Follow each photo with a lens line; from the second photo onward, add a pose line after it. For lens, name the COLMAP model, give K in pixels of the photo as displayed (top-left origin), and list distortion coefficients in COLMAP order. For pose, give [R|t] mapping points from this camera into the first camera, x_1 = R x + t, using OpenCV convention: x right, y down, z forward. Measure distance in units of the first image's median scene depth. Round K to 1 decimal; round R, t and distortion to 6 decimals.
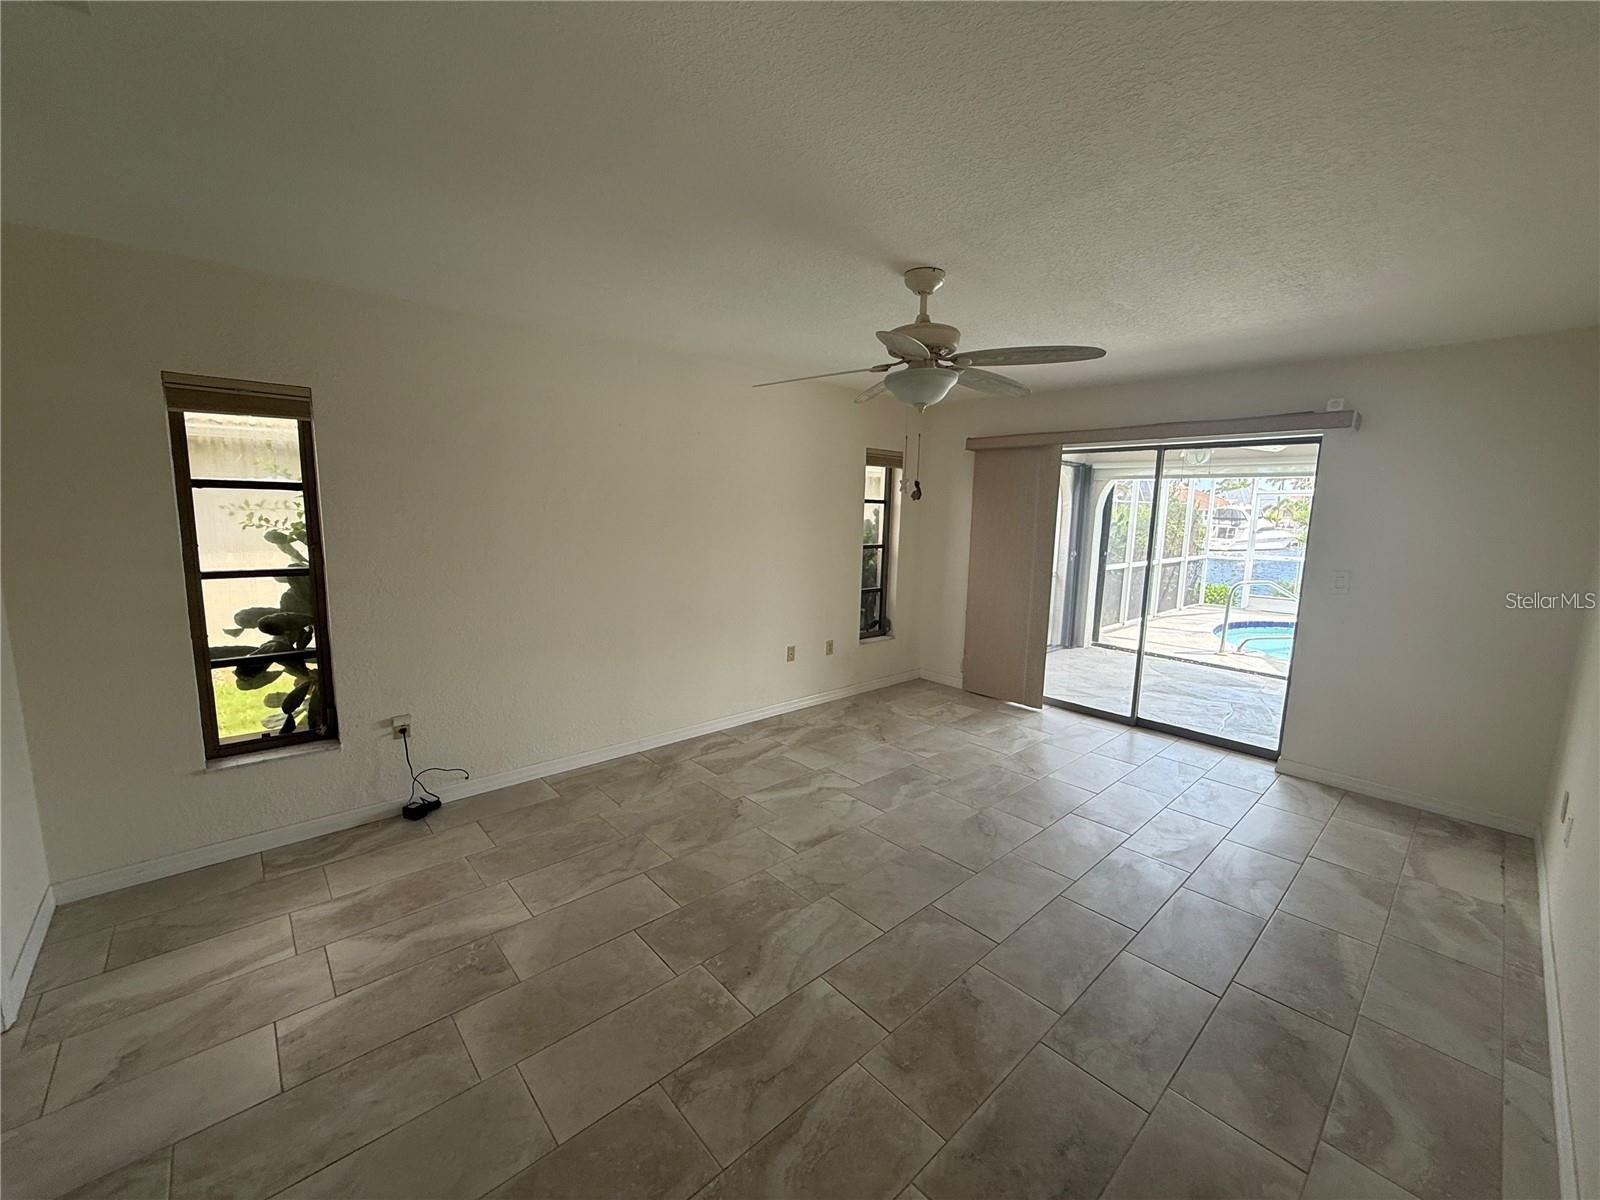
lens RADIAL K [[635.5, 0, 808.1], [0, 635.5, 603.6], [0, 0, 1]] dist [0.000353, -0.000255]
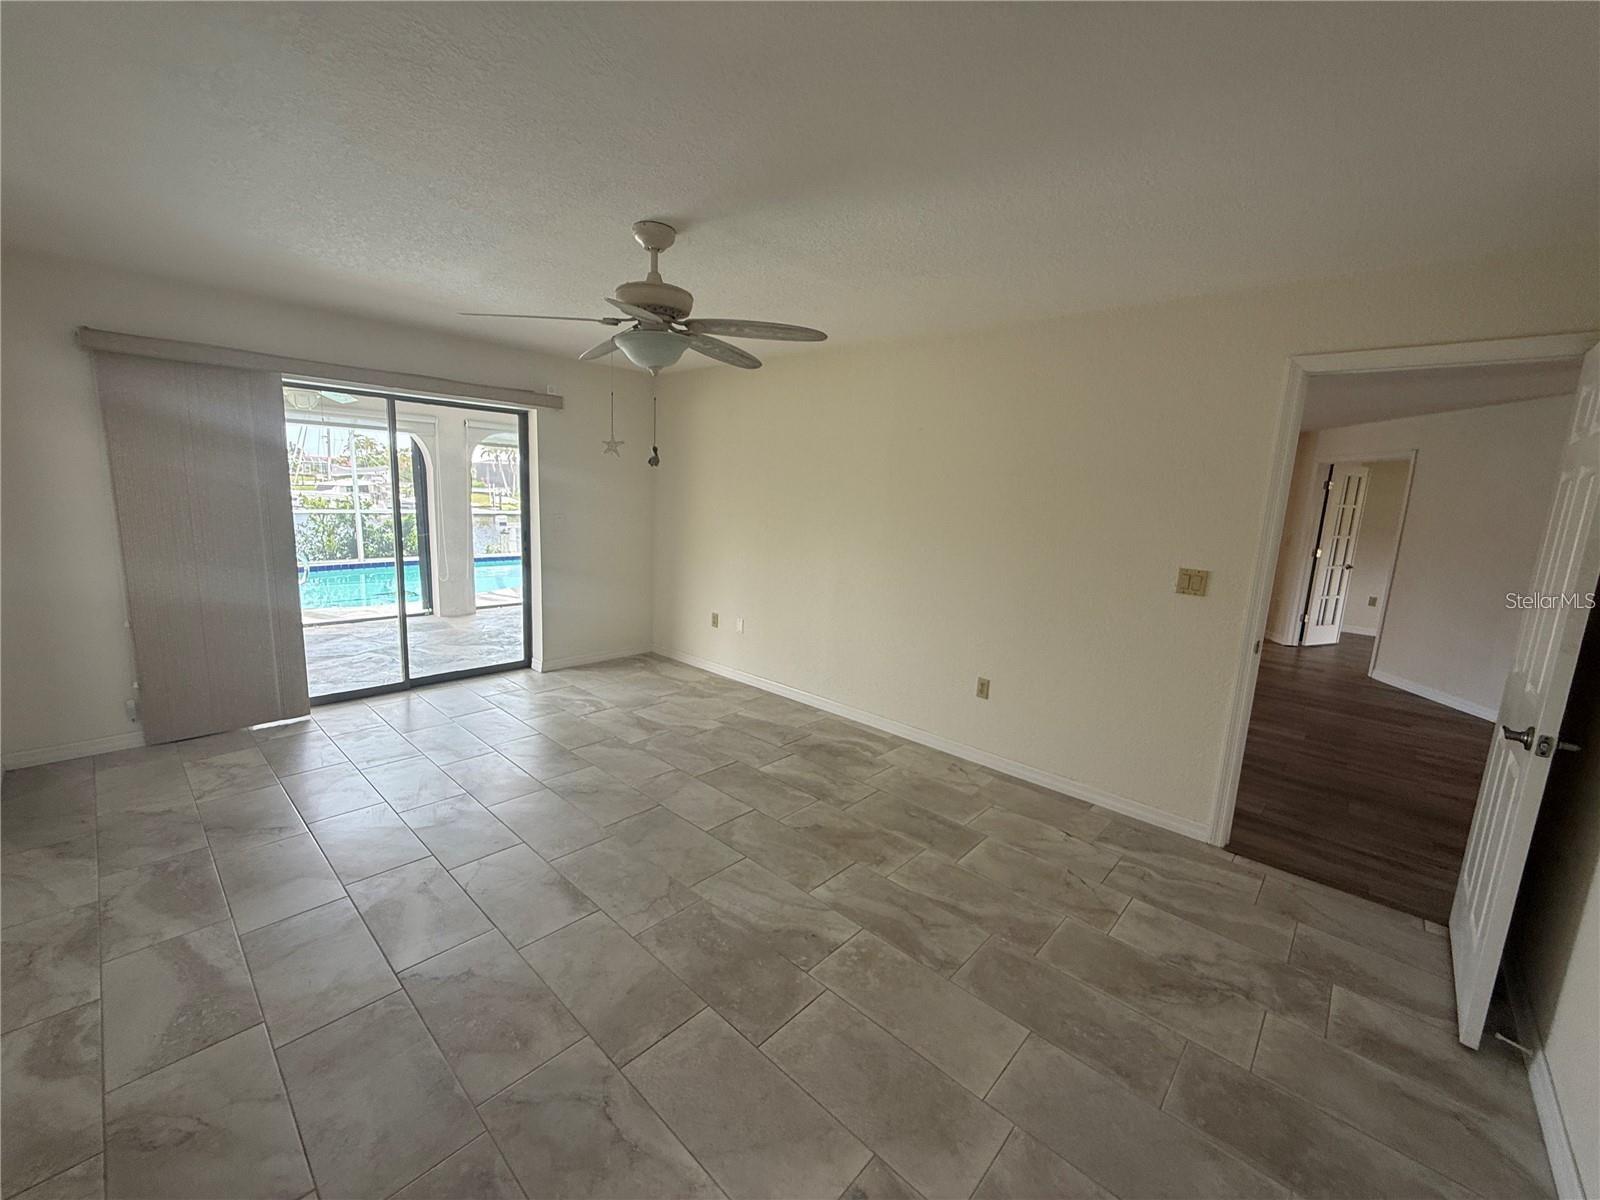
lens RADIAL K [[635.5, 0, 786.0], [0, 635.5, 598.3], [0, 0, 1]] dist [0.000353, -0.000255]
pose [[-0.071016, -0.193171, 0.978592, -0.672727], [0.106621, 0.973978, 0.199998, -0.111121], [-0.991760, 0.118541, -0.048572, 0.696011]]
